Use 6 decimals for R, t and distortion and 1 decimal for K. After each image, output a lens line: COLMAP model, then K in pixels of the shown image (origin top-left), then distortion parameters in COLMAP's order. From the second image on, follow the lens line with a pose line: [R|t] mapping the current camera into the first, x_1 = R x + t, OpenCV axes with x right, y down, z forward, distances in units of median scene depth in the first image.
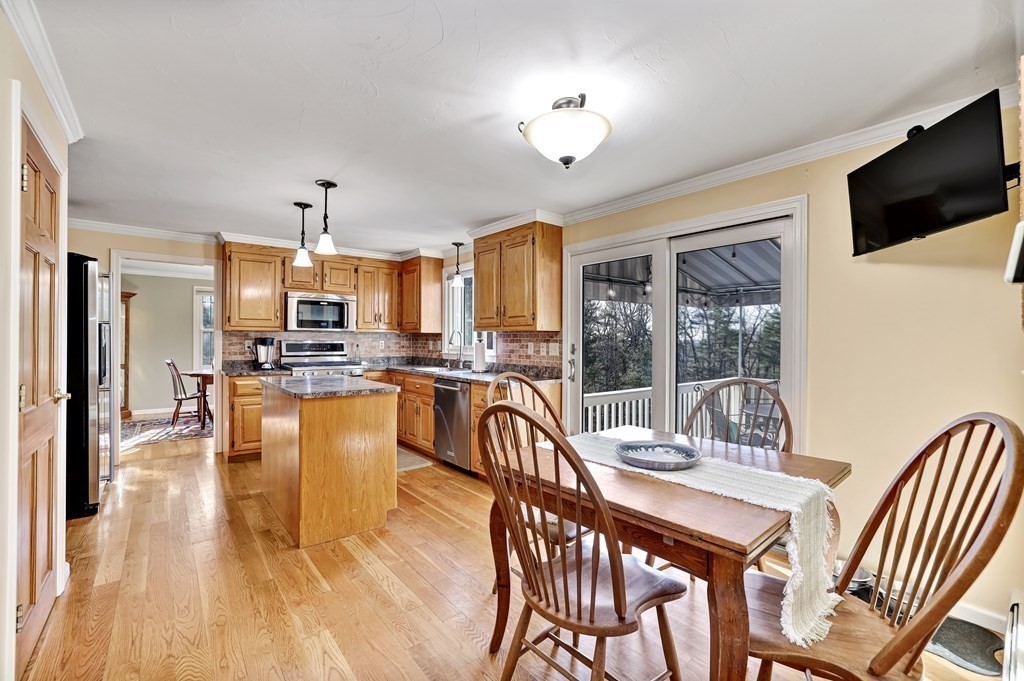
lens RADIAL K [[417.0, 0, 515.5], [0, 417.0, 339.9], [0, 0, 1]] dist [0.000117, 0.000006]
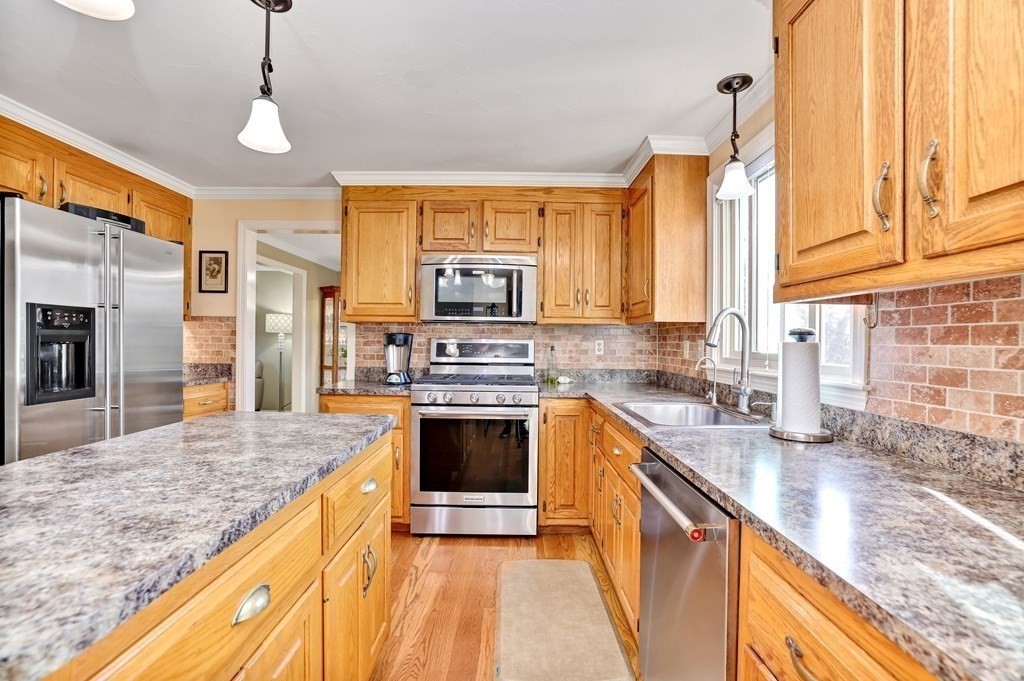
lens RADIAL K [[441.0, 0, 518.5], [0, 441.0, 342.3], [0, 0, 1]] dist [-0.022448, -0.000030]
pose [[0.774639, 0.003663, -0.632393, -0.037844], [-0.005993, 0.999981, -0.001549, 0.007693], [0.632375, 0.004990, 0.774646, 0.555082]]
